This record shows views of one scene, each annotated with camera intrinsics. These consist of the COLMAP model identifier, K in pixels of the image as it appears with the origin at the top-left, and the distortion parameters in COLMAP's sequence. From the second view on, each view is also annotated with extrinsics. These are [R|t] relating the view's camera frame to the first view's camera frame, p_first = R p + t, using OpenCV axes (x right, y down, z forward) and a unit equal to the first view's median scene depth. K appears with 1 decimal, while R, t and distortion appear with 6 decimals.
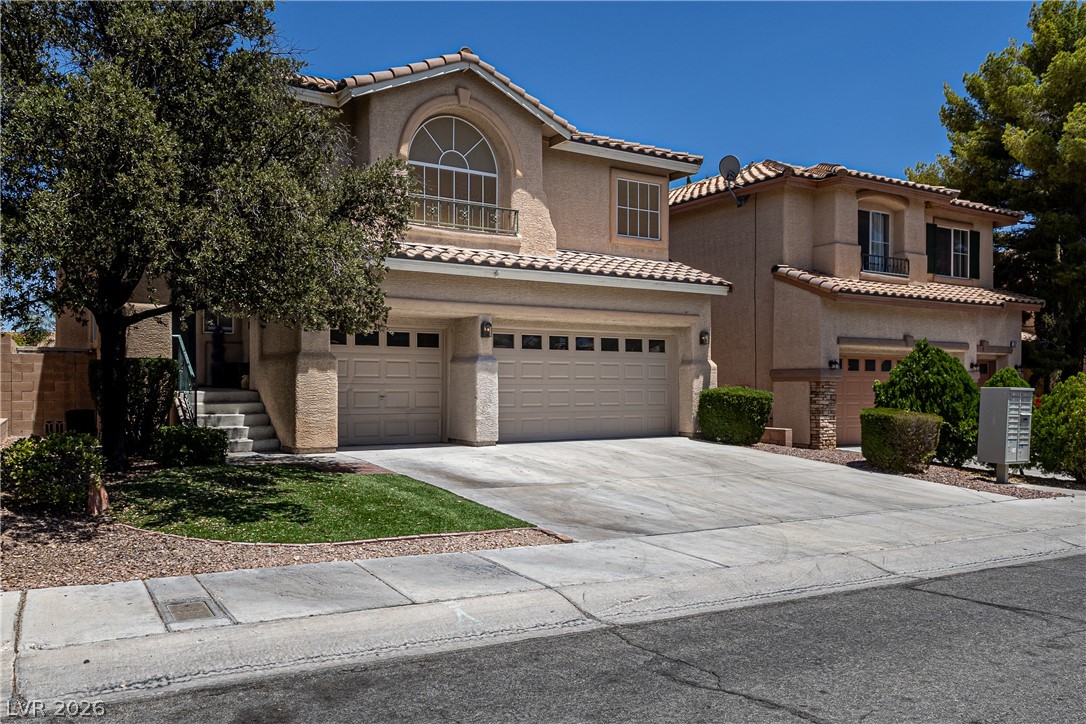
lens RADIAL K [[790.8, 0, 542.8], [0, 790.8, 388.9], [0, 0, 1]] dist [0.001451, 0.000964]
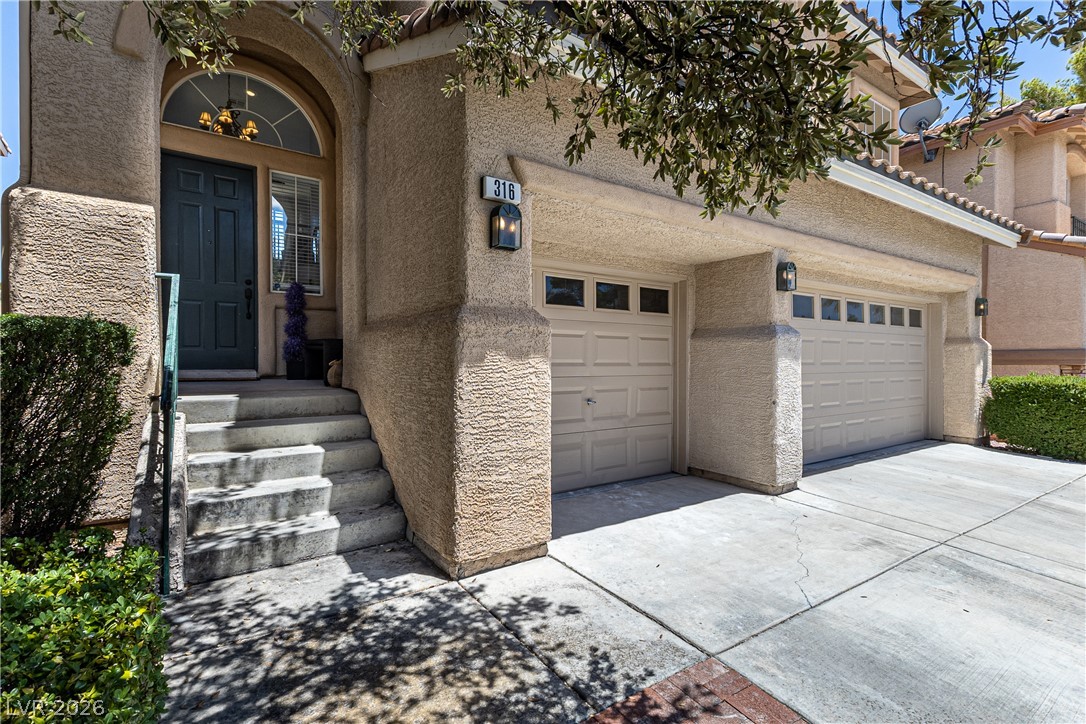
lens RADIAL K [[515.2, 0, 580.3], [0, 515.2, 365.4], [0, 0, 1]] dist [0.003682, 0.000318]
pose [[0.998946, -0.002036, 0.045853, -0.217817], [0.001826, 0.999988, 0.004632, -0.015272], [-0.045861, -0.004543, 0.998937, 0.622306]]
